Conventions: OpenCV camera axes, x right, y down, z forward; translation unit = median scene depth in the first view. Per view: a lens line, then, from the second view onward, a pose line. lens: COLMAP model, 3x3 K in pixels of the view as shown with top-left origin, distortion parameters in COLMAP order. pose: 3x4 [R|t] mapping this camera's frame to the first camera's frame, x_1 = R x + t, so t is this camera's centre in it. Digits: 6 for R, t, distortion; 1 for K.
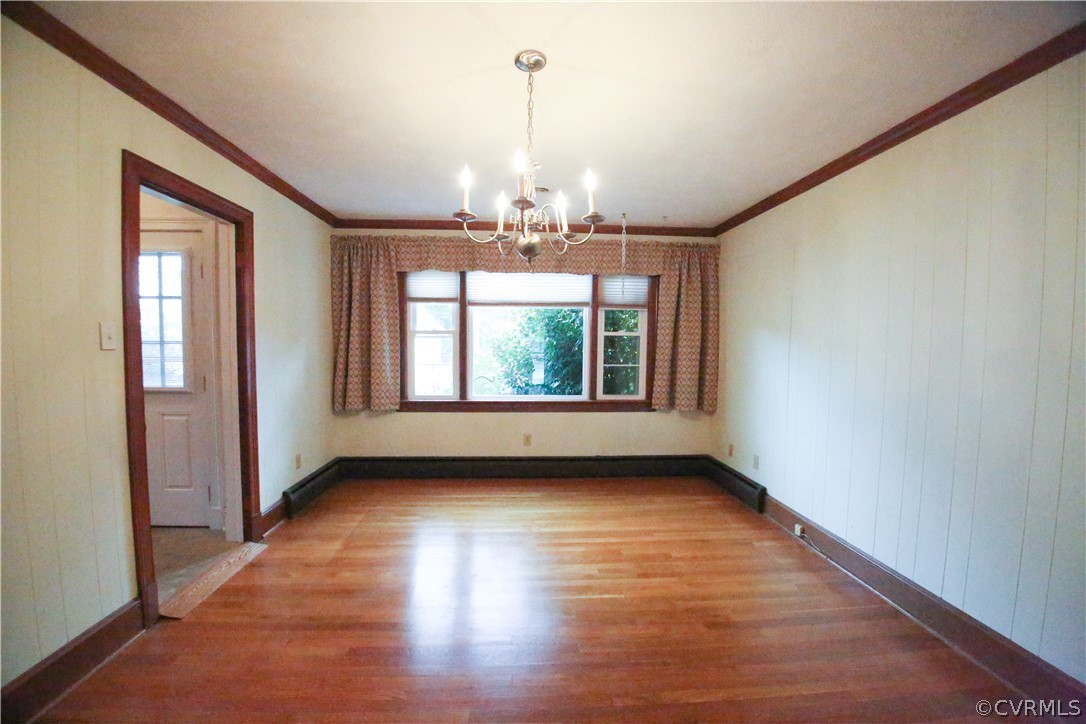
lens RADIAL K [[429.4, 0, 537.5], [0, 429.4, 367.7], [0, 0, 1]] dist [-0.021430, -0.007501]
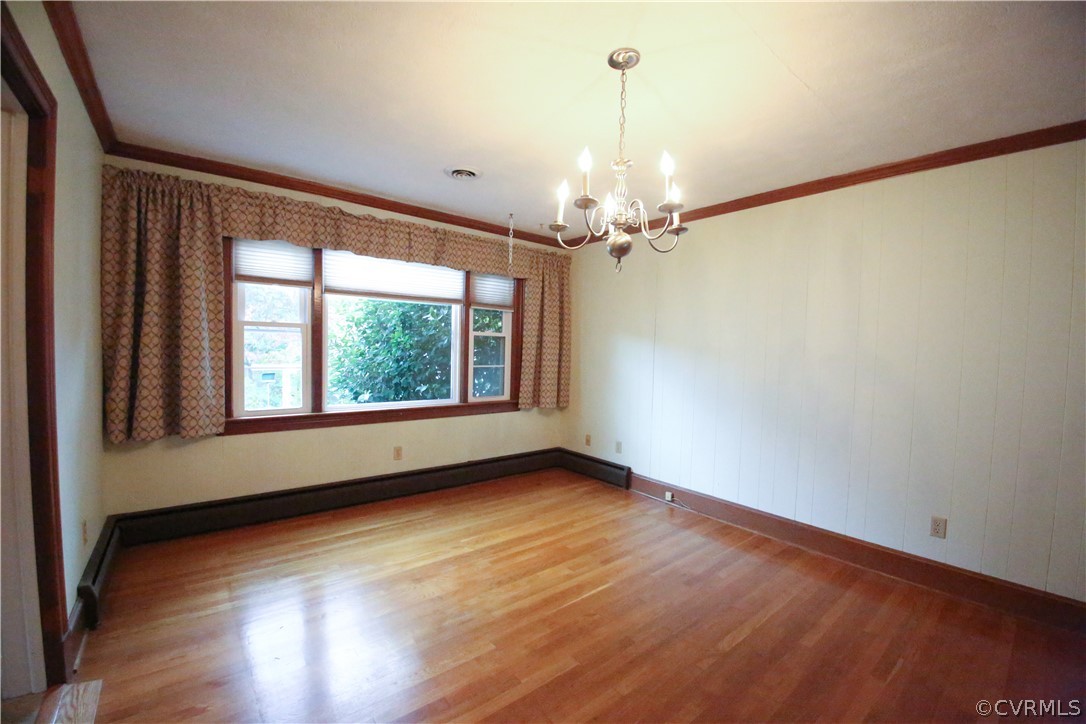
lens RADIAL K [[438.6, 0, 540.1], [0, 438.6, 368.7], [0, 0, 1]] dist [-0.023261, -0.008390]
pose [[0.813979, -0.014219, 0.580721, -0.315147], [0.013067, 0.999896, 0.006168, -0.004746], [-0.580748, 0.002568, 0.814079, 0.122448]]
